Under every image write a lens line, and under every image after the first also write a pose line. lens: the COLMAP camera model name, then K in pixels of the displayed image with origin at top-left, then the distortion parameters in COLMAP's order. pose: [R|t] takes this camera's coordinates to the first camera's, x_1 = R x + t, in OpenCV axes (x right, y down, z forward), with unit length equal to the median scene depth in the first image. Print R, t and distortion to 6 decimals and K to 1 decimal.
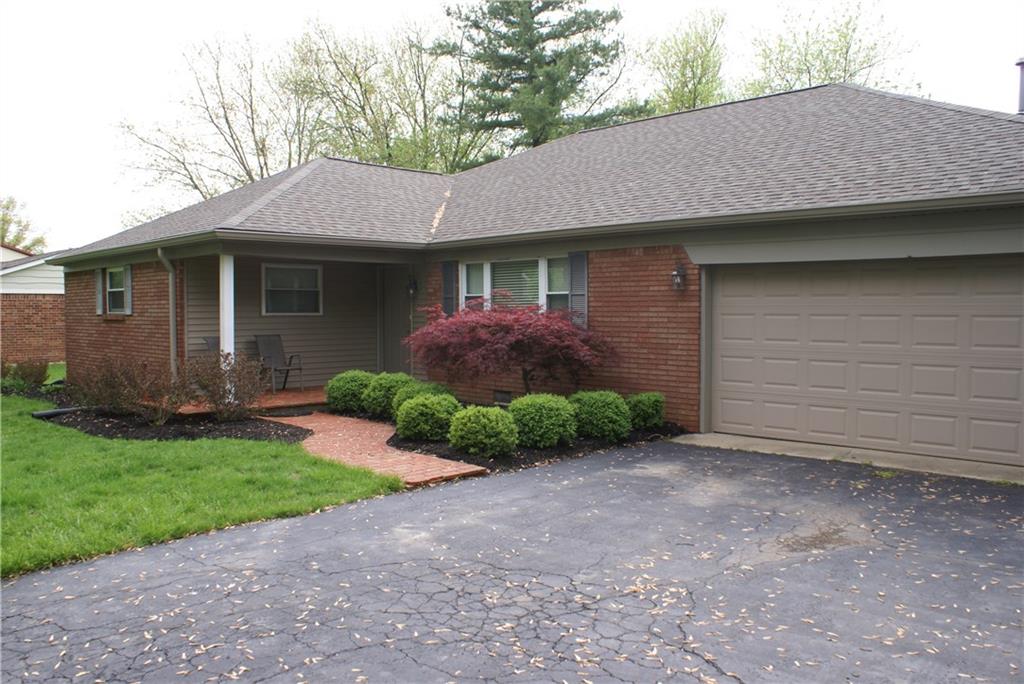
lens RADIAL K [[791.6, 0, 512.4], [0, 791.6, 341.5], [0, 0, 1]] dist [-0.053736, -0.000466]
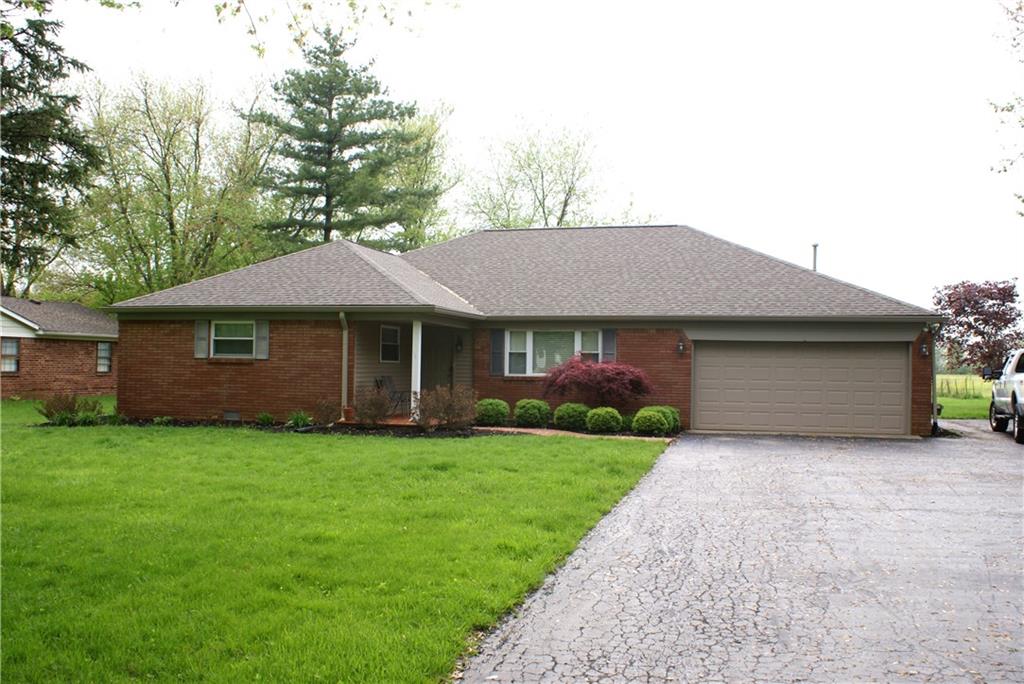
lens RADIAL K [[878.9, 0, 511.5], [0, 878.9, 342.0], [0, 0, 1]] dist [0.007666, 0.001742]
pose [[0.875934, 0.031338, 0.481412, -1.015541], [0.001706, 0.997681, -0.068048, 0.044870], [-0.482427, 0.060427, 0.873849, -0.557605]]
